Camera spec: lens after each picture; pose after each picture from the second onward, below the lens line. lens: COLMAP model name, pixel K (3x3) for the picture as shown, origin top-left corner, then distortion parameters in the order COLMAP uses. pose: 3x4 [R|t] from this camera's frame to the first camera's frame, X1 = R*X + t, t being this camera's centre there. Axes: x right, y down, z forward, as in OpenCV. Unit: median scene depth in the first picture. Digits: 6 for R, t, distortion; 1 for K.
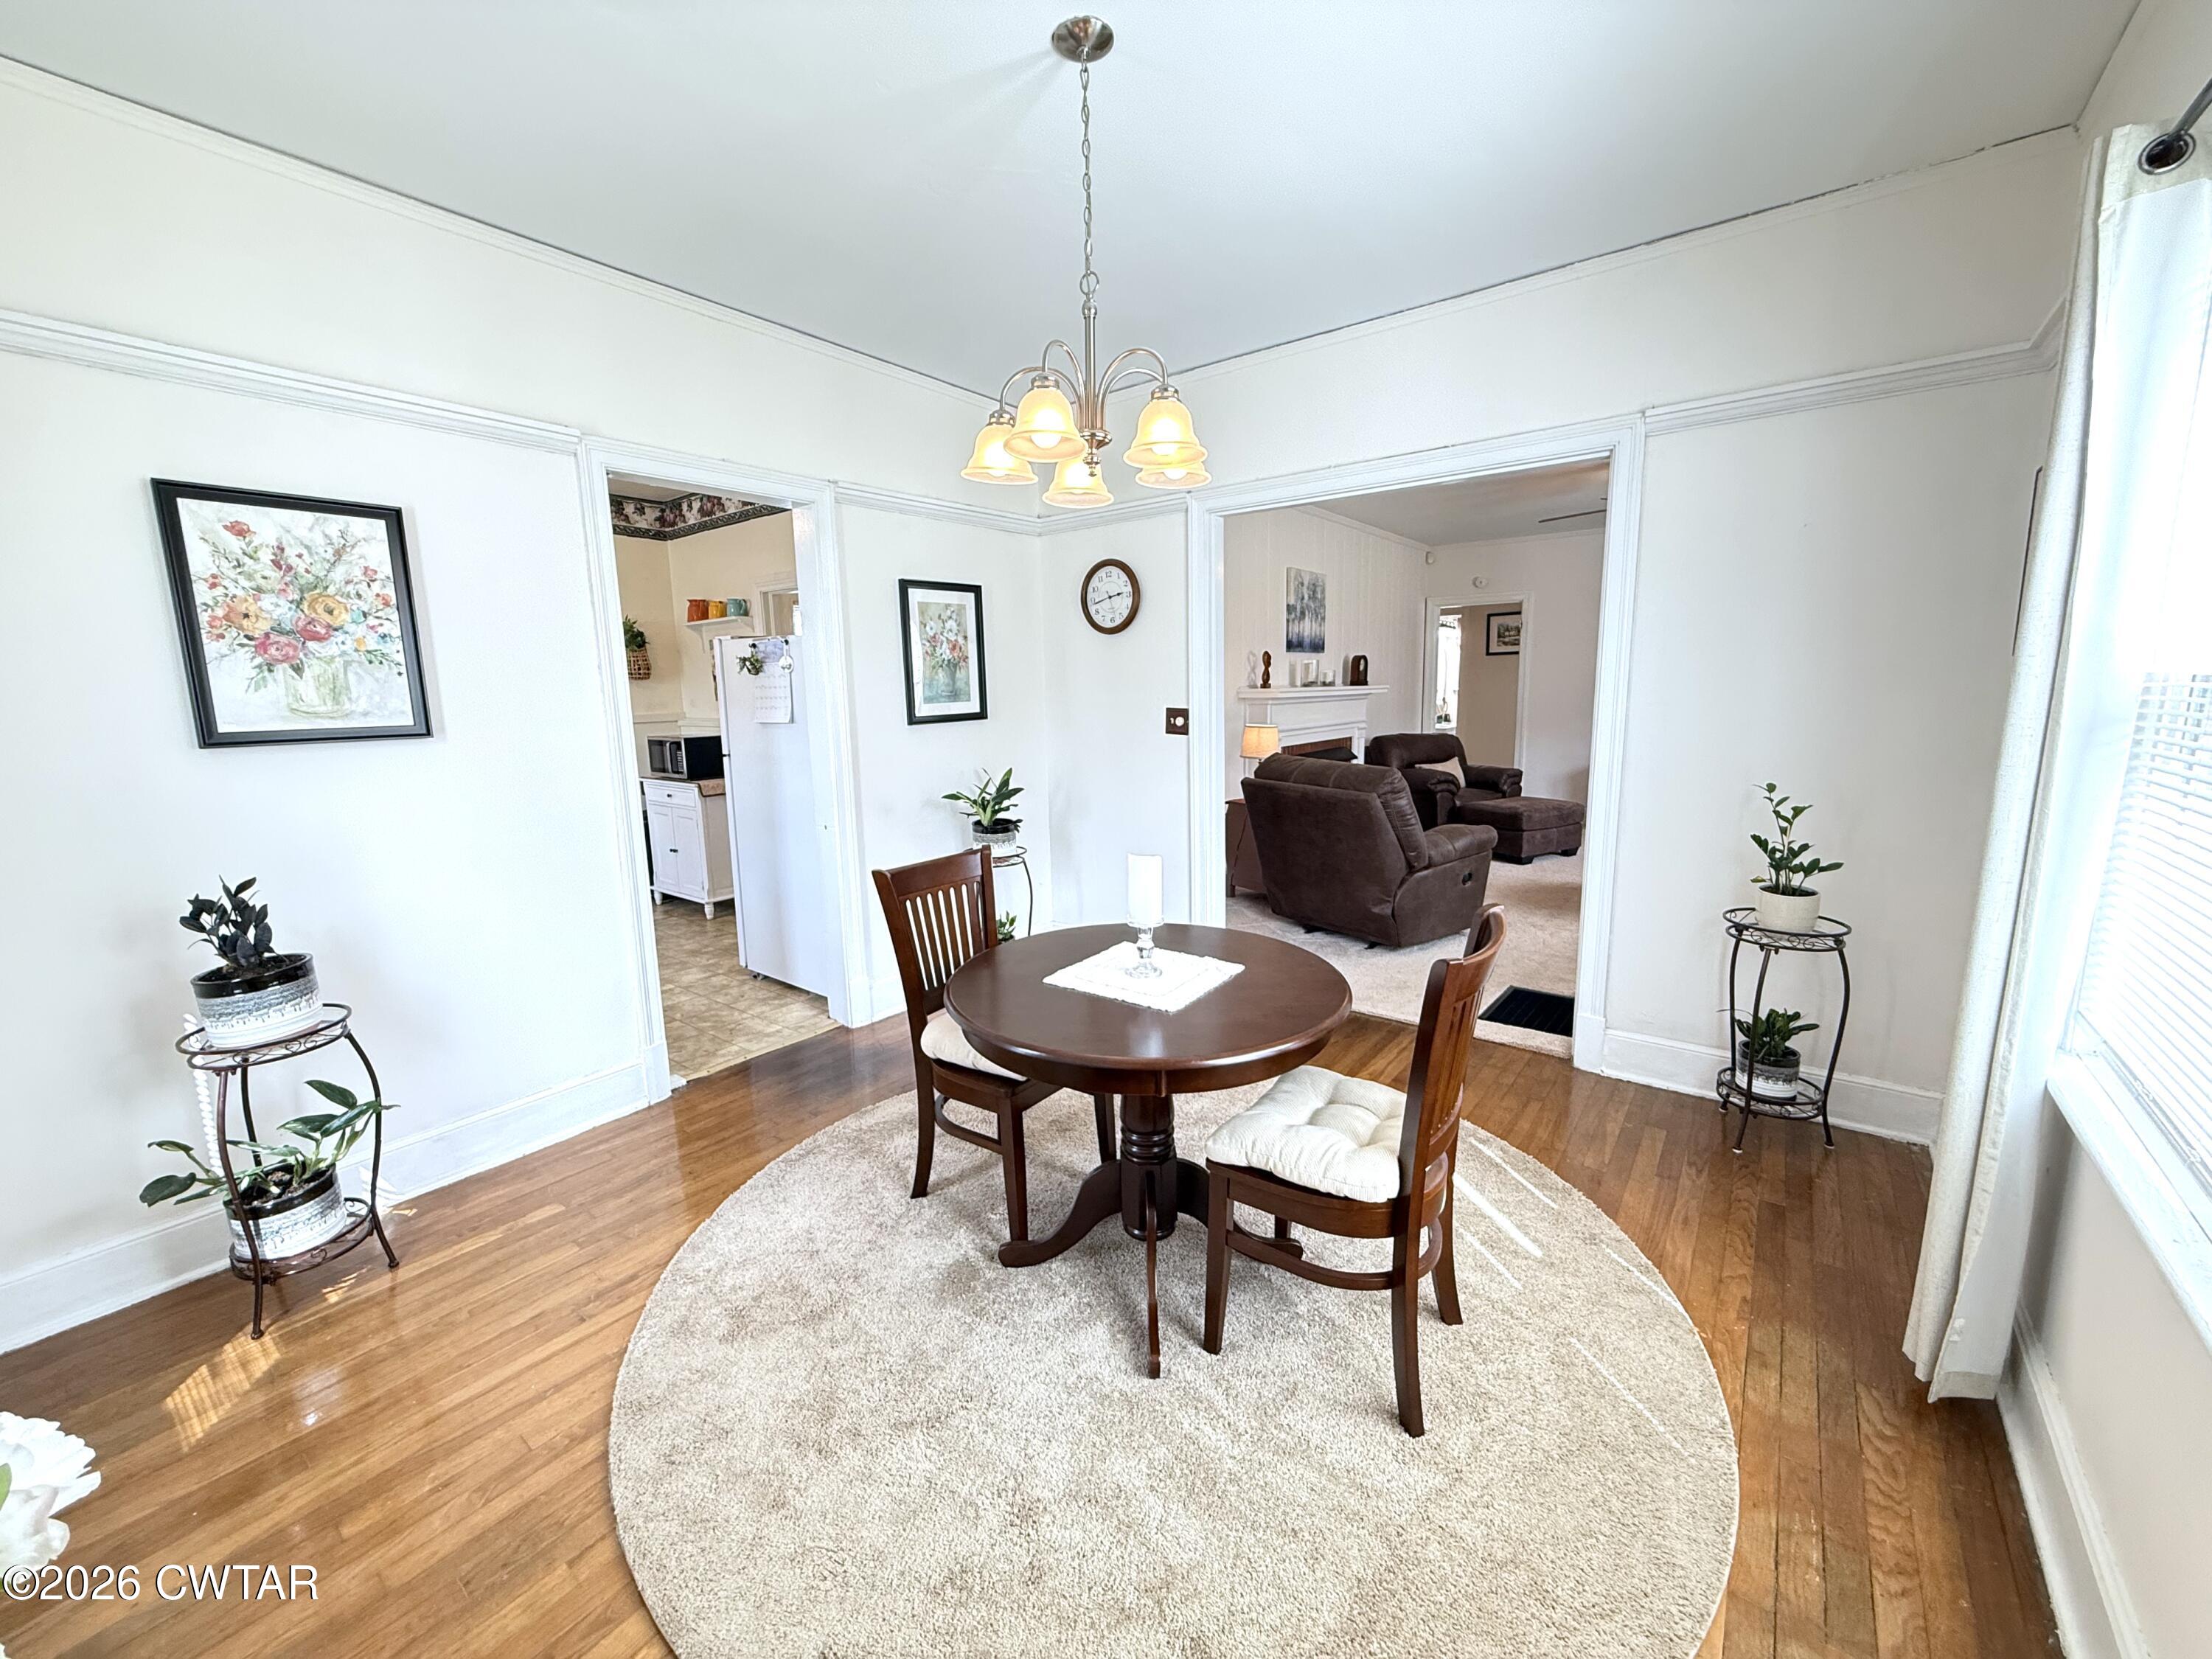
lens RADIAL K [[884.2, 0, 1097.5], [0, 884.2, 831.4], [0, 0, 1]] dist [-0.000351, -0.000014]
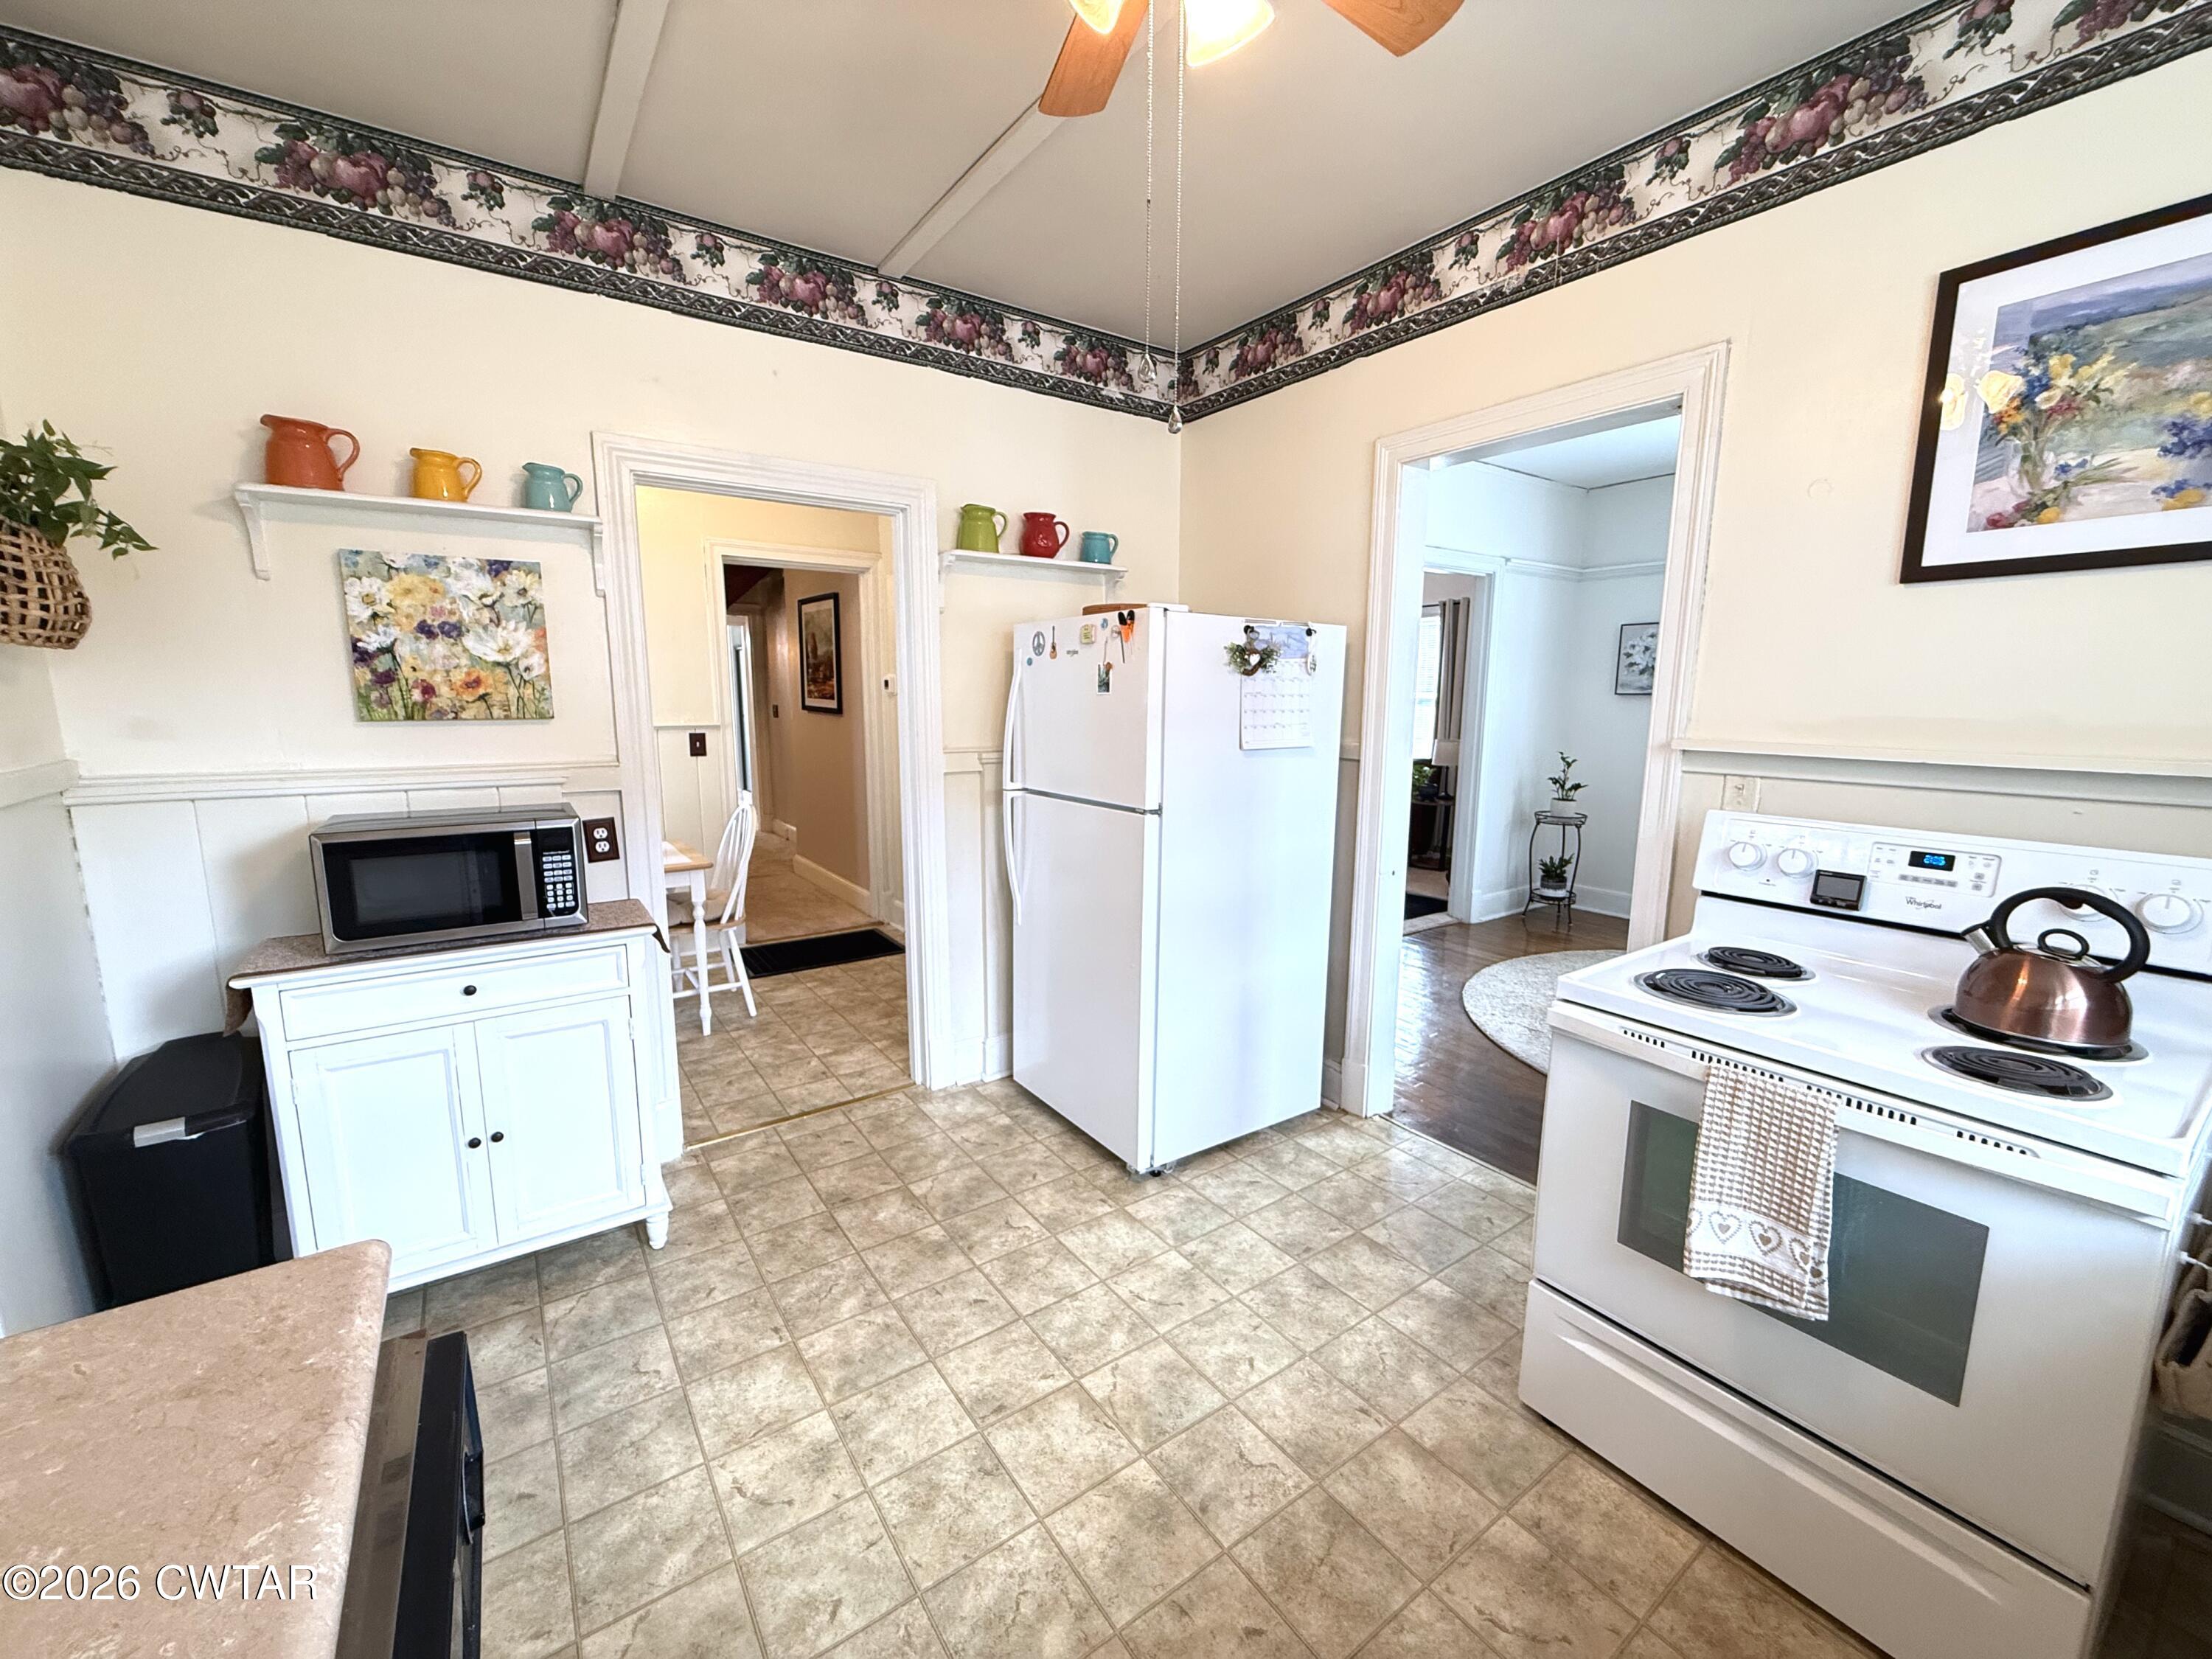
lens RADIAL K [[884.2, 0, 1096.7], [0, 884.2, 824.4], [0, 0, 1]] dist [-0.000351, -0.000014]
pose [[0.291129, -0.118056, 0.949372, -1.041980], [0.147078, 0.986083, 0.077519, -0.135300], [-0.945311, 0.117064, 0.304441, 0.920367]]
